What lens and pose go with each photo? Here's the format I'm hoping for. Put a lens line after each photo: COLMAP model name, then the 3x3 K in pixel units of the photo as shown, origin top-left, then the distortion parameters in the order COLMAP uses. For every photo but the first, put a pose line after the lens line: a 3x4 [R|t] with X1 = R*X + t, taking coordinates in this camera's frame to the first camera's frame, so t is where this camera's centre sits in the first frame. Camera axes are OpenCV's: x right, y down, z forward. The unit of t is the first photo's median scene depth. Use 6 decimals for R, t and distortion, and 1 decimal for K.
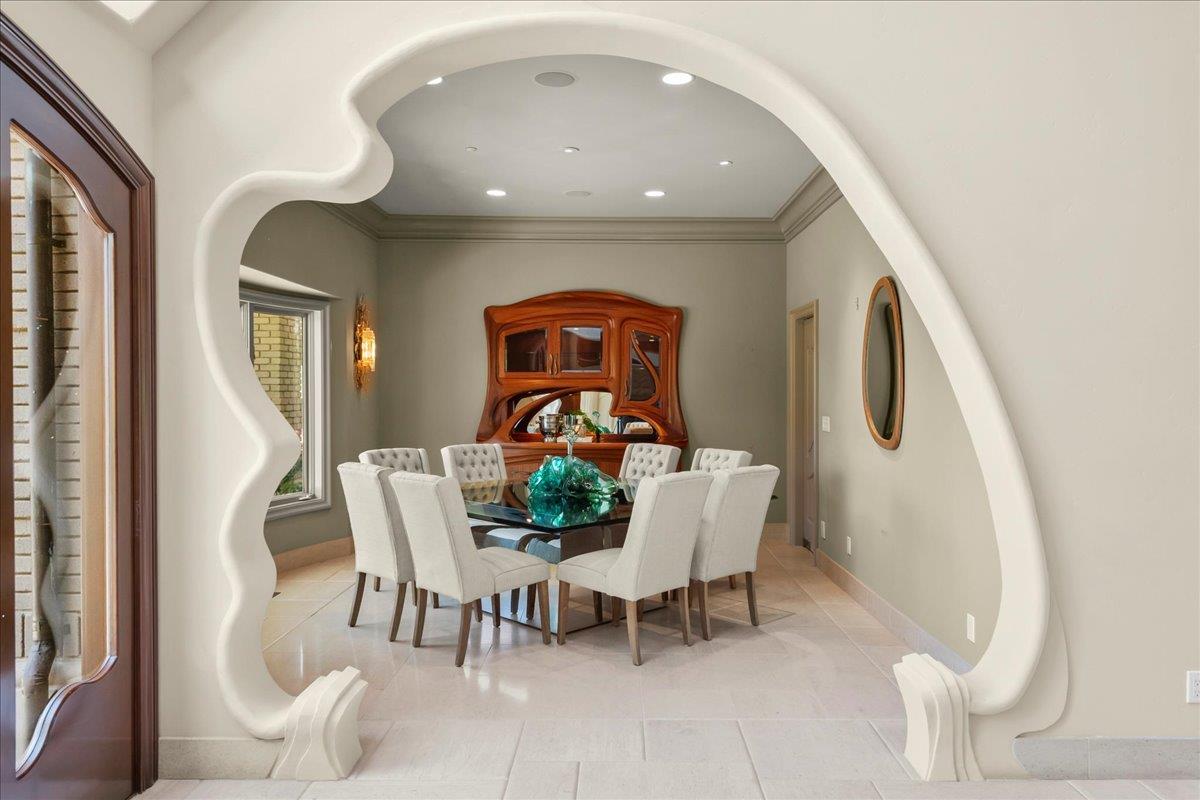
lens RADIAL K [[833.5, 0, 601.1], [0, 833.5, 393.8], [0, 0, 1]] dist [0.005885, 0.003172]
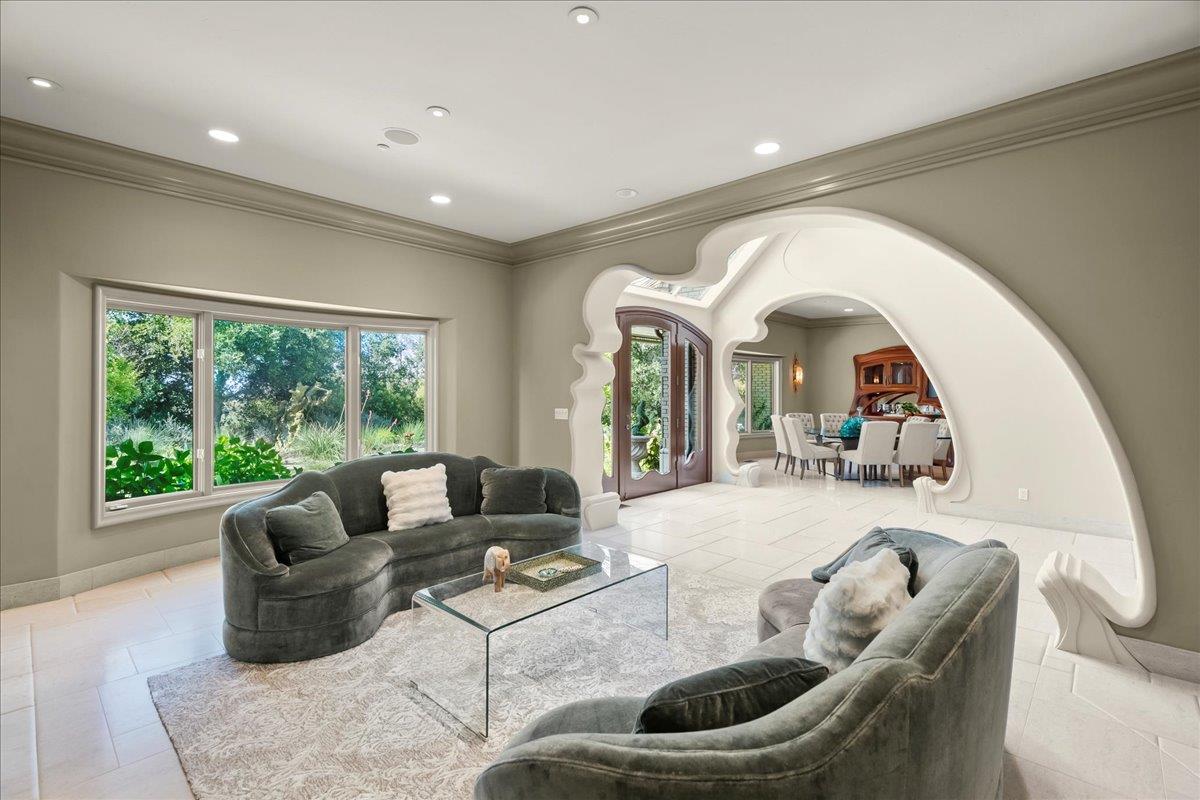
lens RADIAL K [[542.8, 0, 600.8], [0, 542.8, 392.9], [0, 0, 1]] dist [0.036552, -0.026392]
pose [[0.732705, 0.005748, -0.680522, 0.938634], [-0.009859, 0.999949, -0.002169, 0.020688], [0.680475, 0.008299, 0.732725, -1.419562]]
